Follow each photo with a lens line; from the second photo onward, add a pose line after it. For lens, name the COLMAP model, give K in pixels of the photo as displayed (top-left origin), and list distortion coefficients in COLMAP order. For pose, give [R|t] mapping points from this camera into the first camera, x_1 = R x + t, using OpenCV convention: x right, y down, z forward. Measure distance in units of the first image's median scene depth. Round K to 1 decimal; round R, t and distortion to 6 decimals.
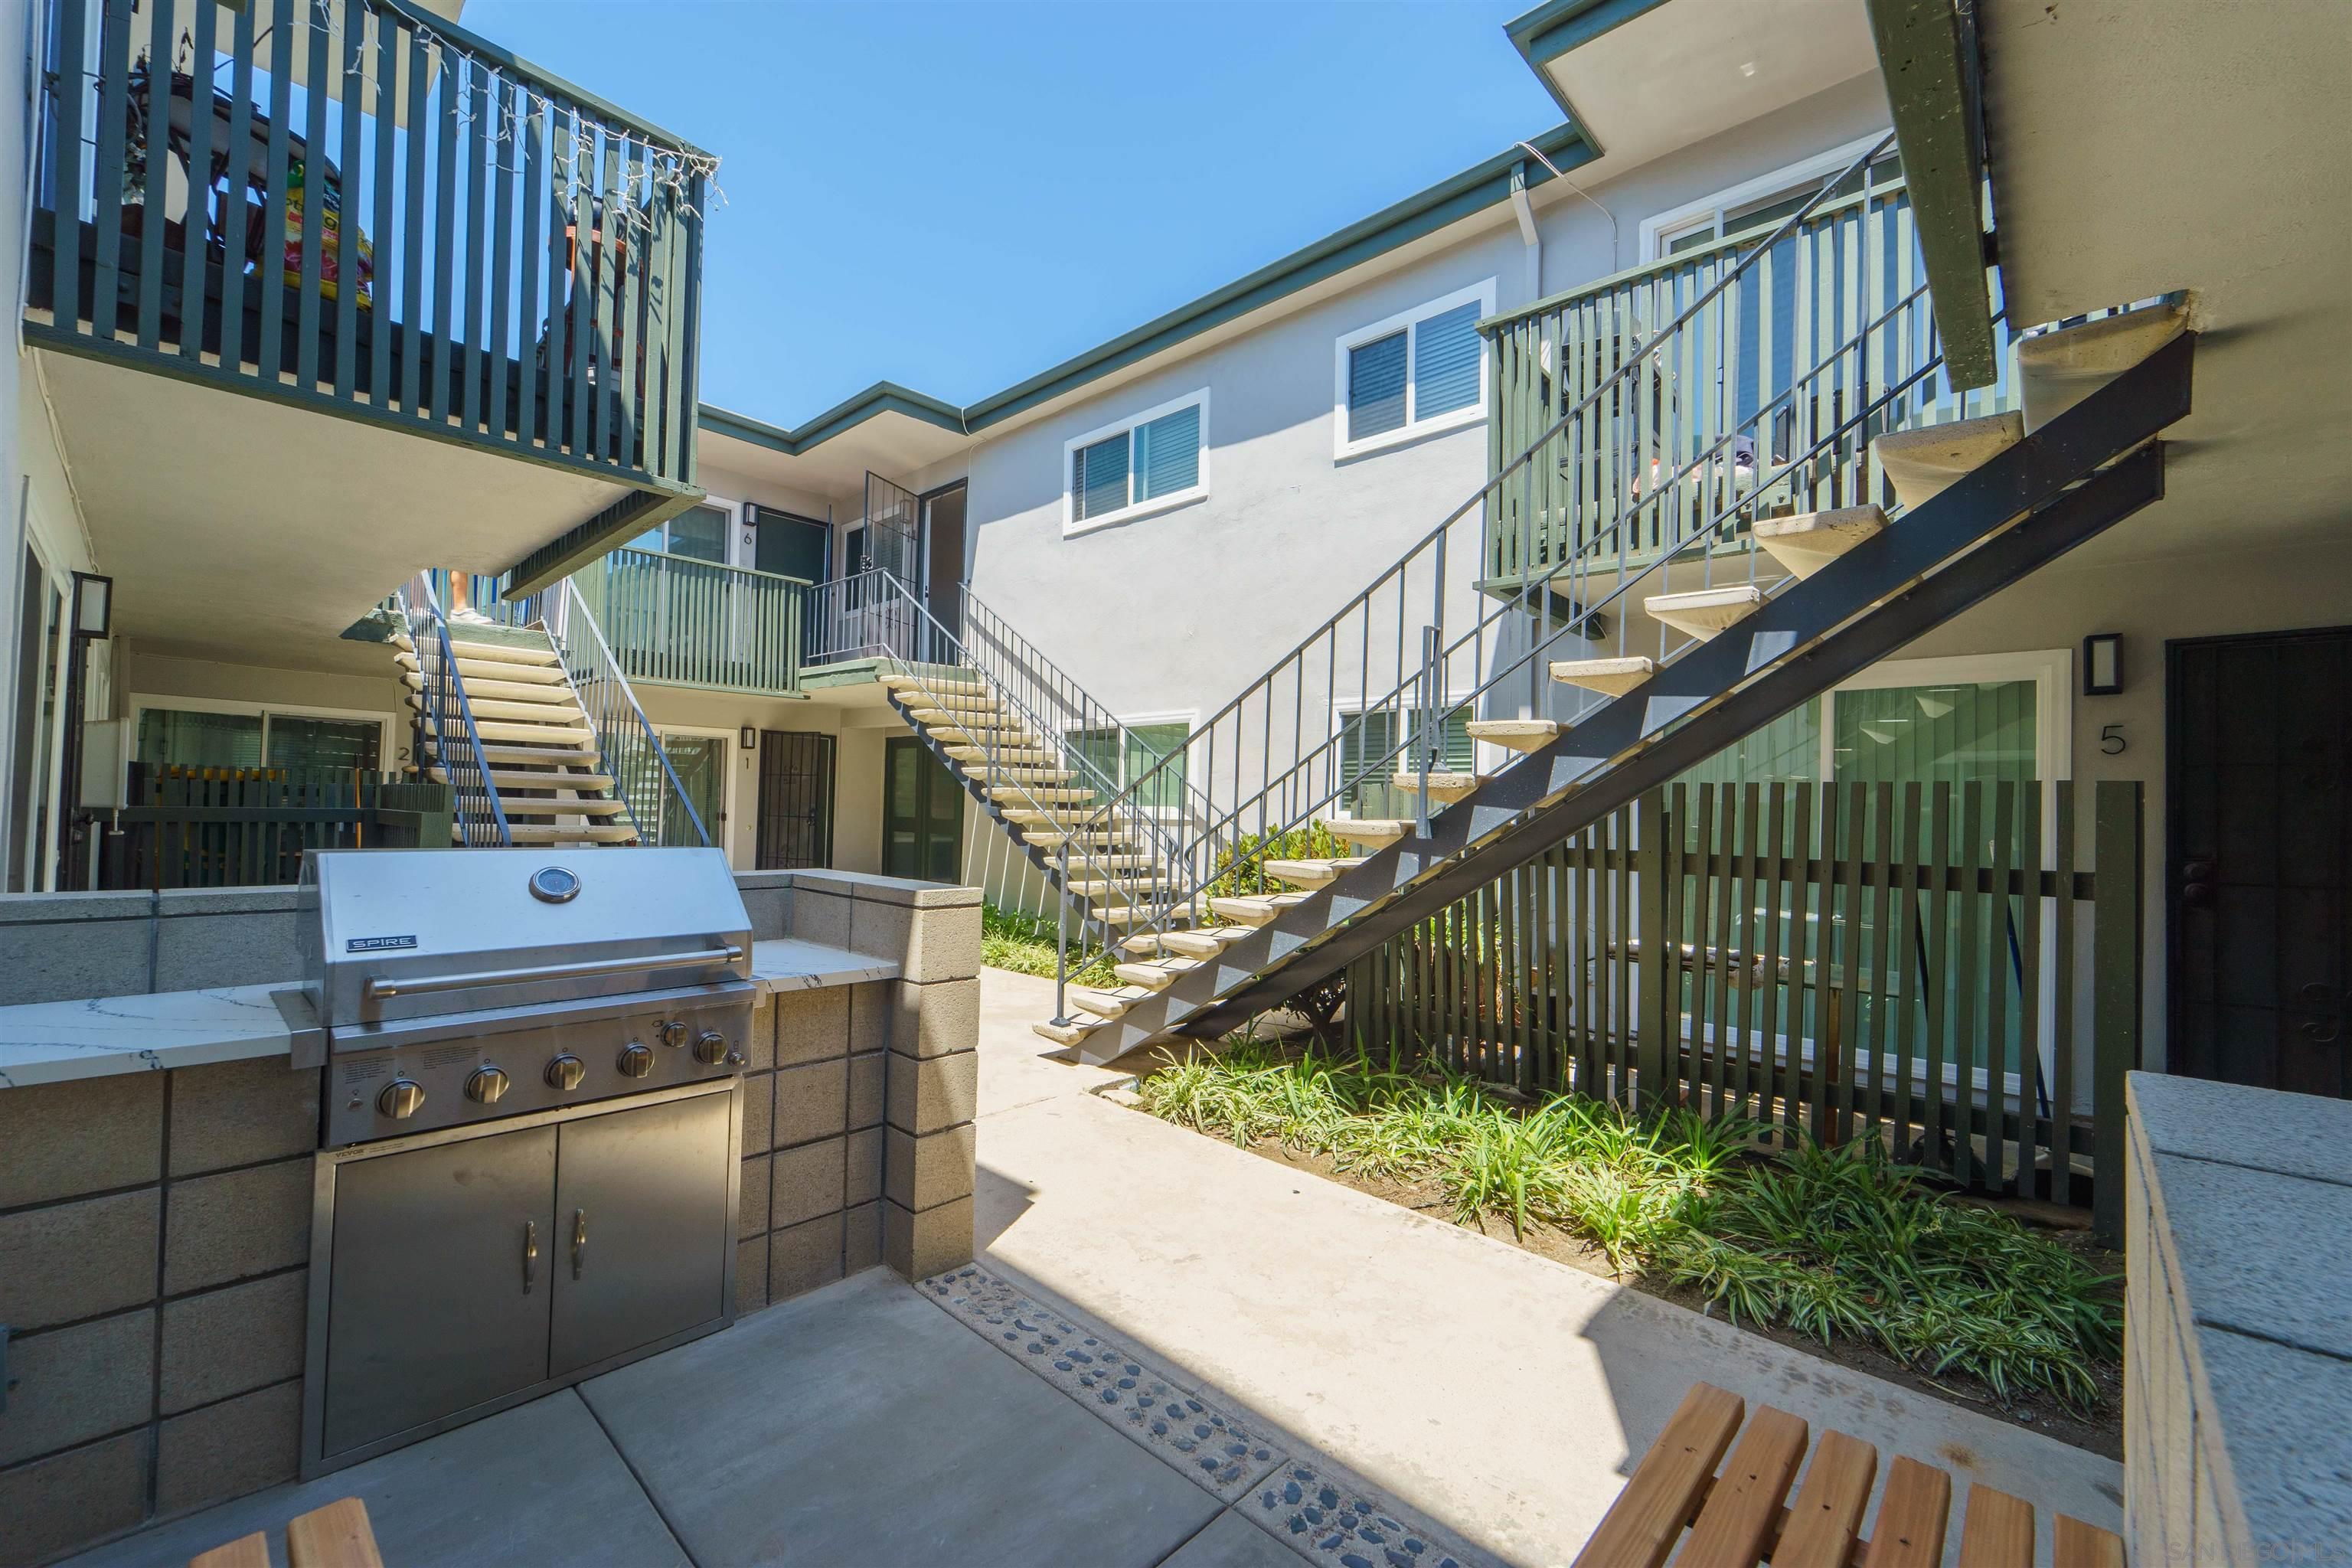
lens RADIAL K [[936.3, 0, 1182.1], [0, 936.3, 789.0], [0, 0, 1]] dist [0.004198, -0.002278]
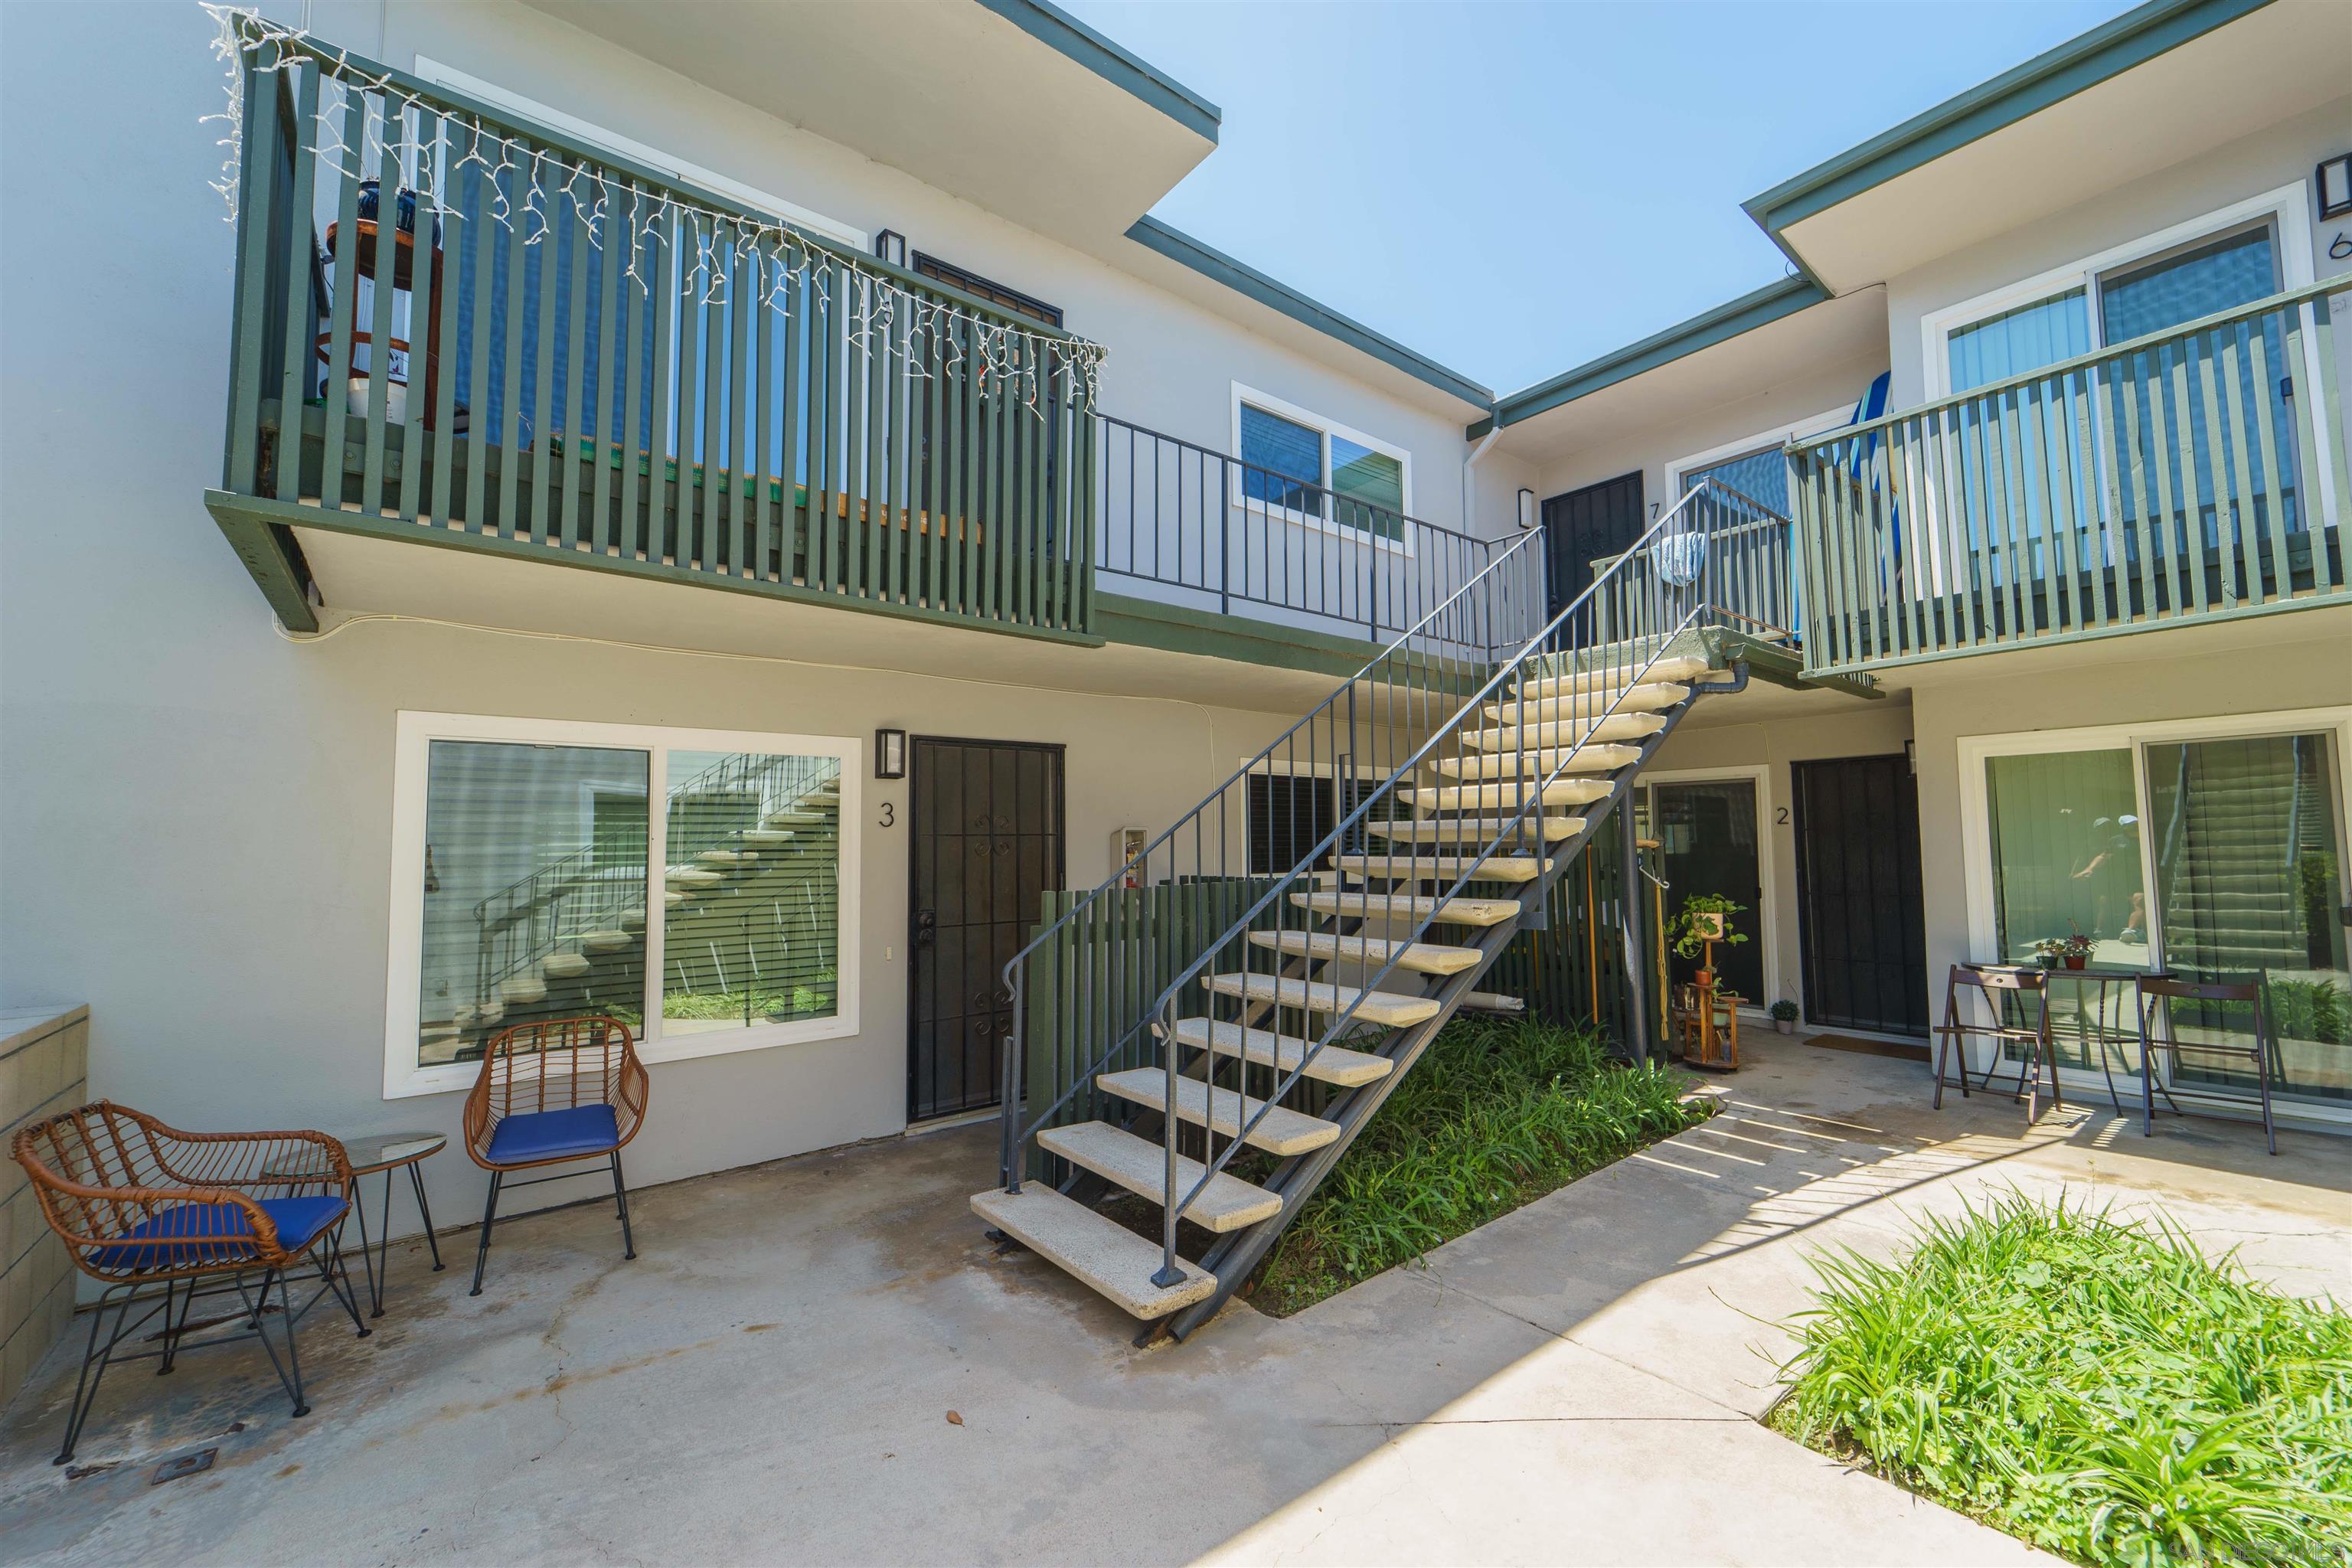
lens RADIAL K [[936.3, 0, 1186.0], [0, 936.3, 790.0], [0, 0, 1]] dist [0.004198, -0.002278]
pose [[-0.151220, -0.081200, -0.985159, 0.007833], [0.035362, 0.995538, -0.087483, -0.011592], [0.987867, -0.048067, -0.147674, 0.777885]]
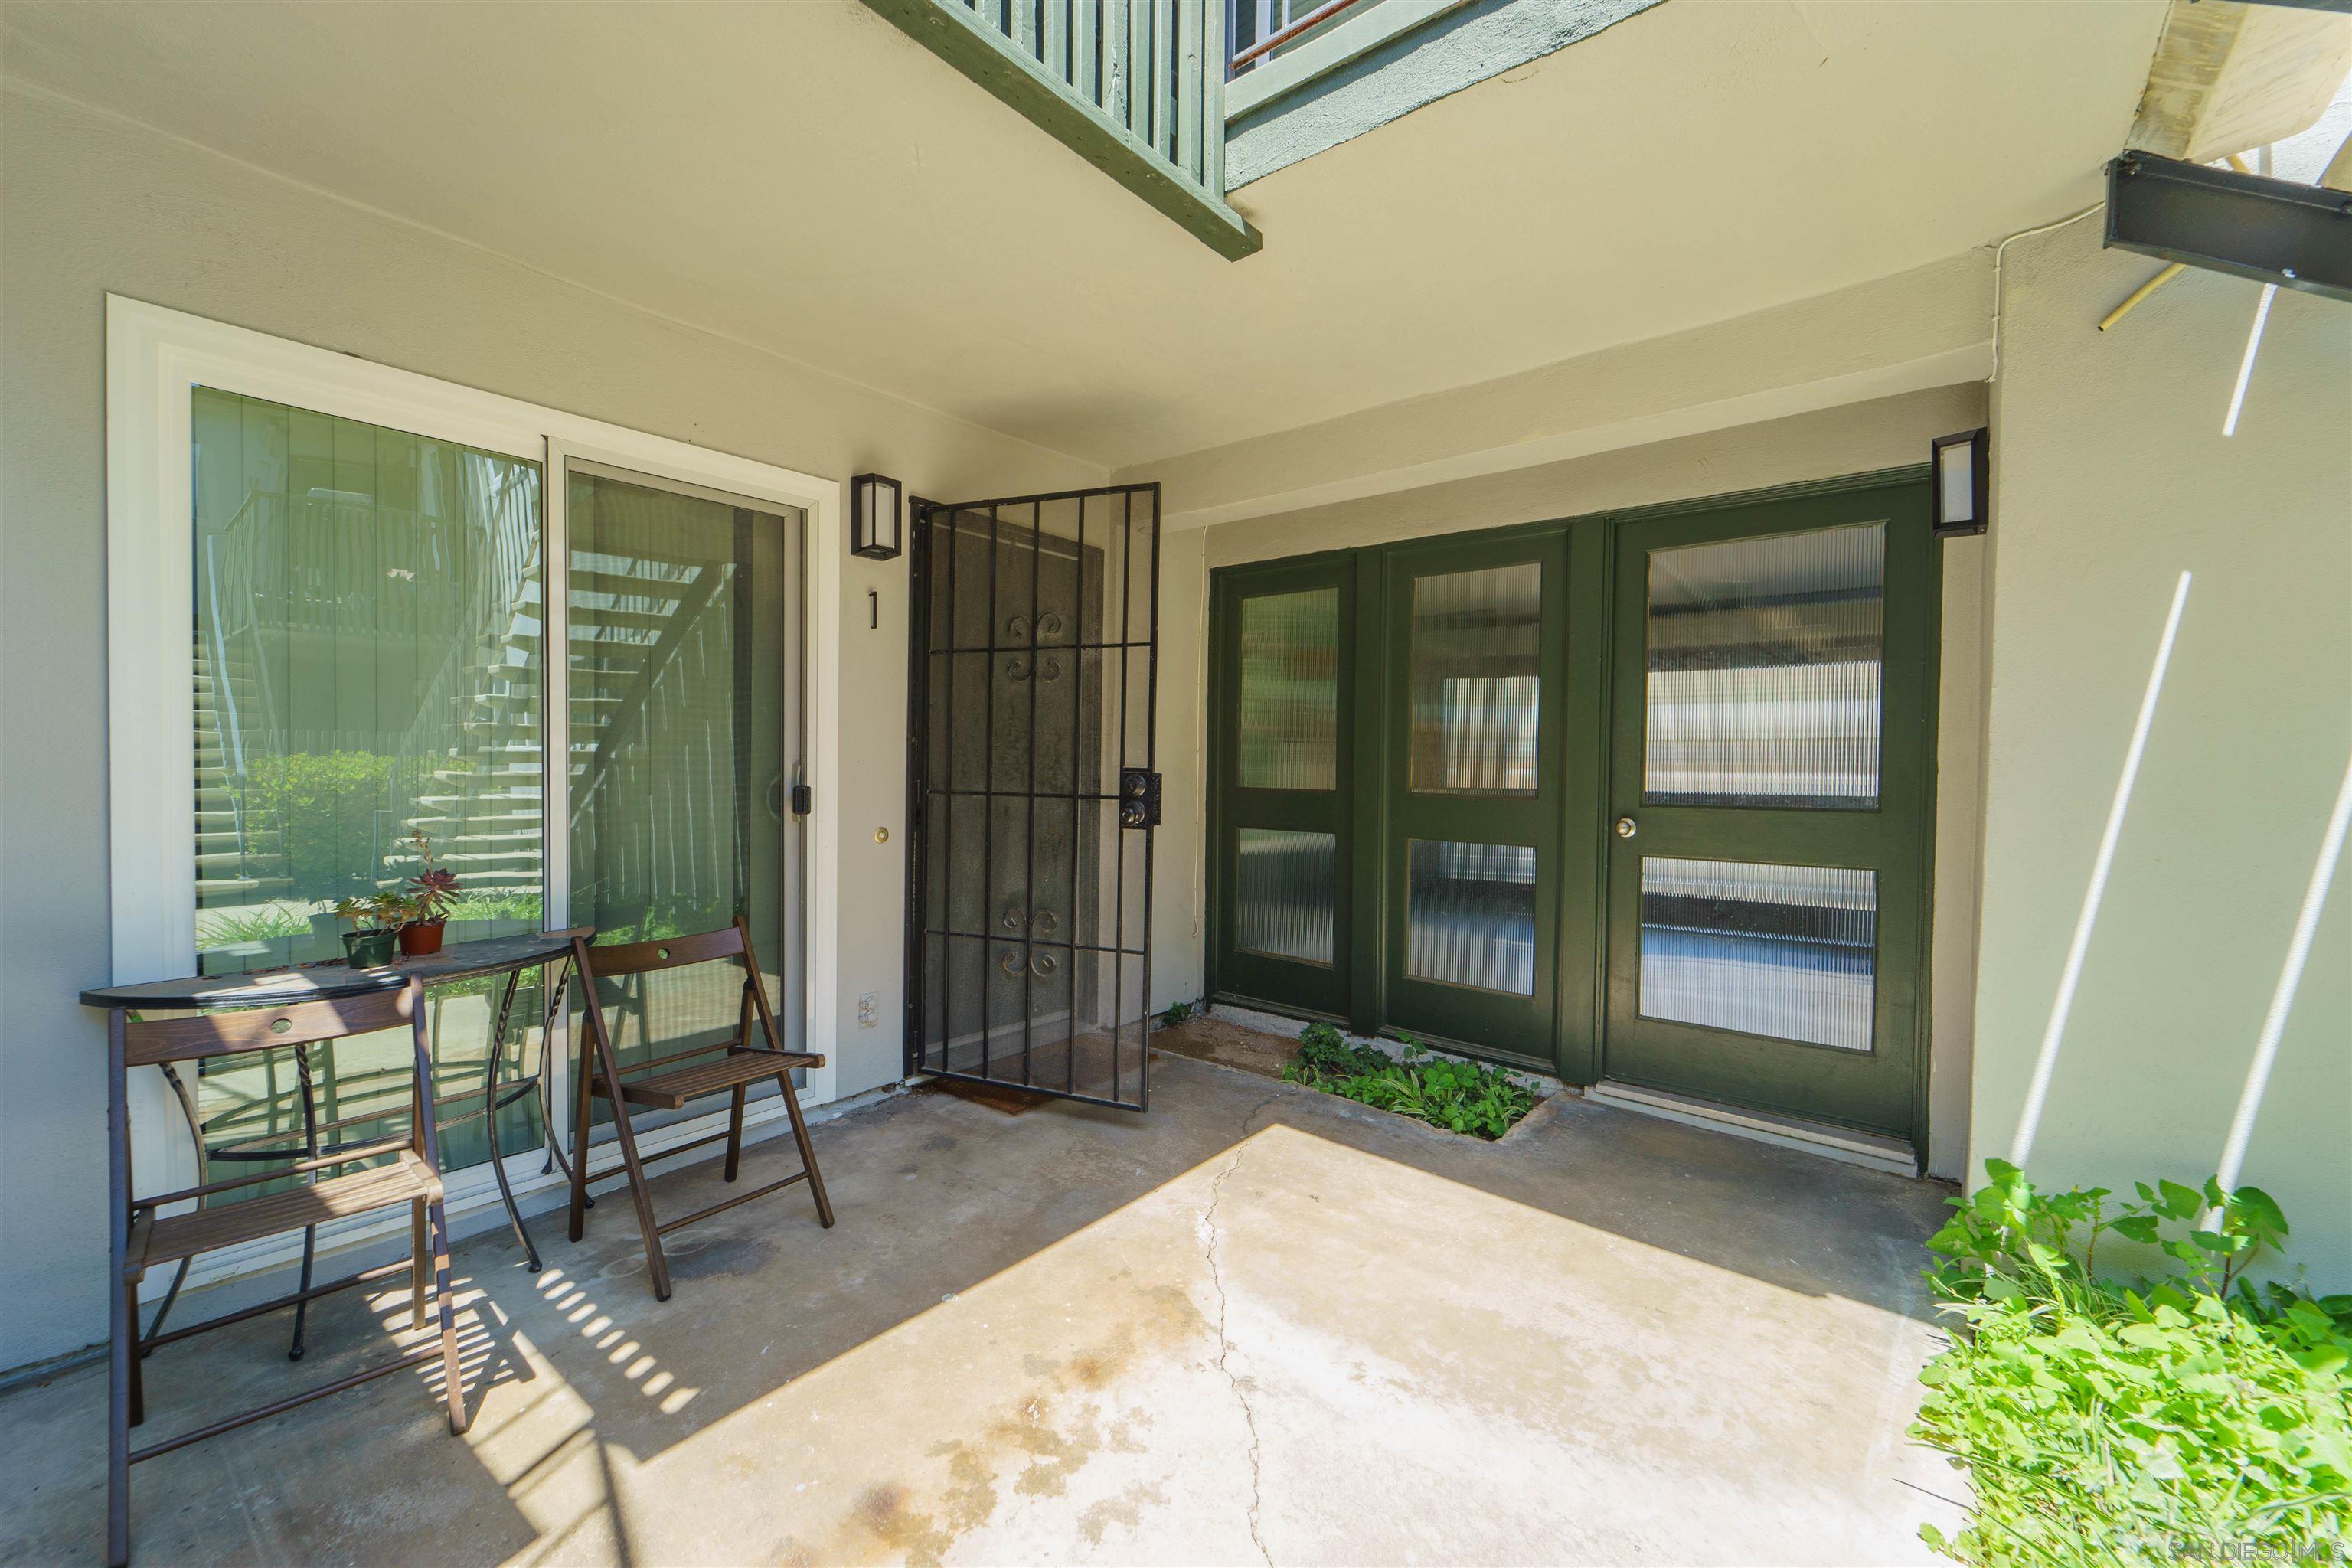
lens RADIAL K [[936.3, 0, 1179.1], [0, 936.3, 784.9], [0, 0, 1]] dist [0.004198, -0.002278]
pose [[0.998082, -0.008901, 0.061267, -0.557276], [0.006182, 0.998994, 0.044426, 0.019554], [-0.061601, -0.043962, 0.997132, 1.013875]]
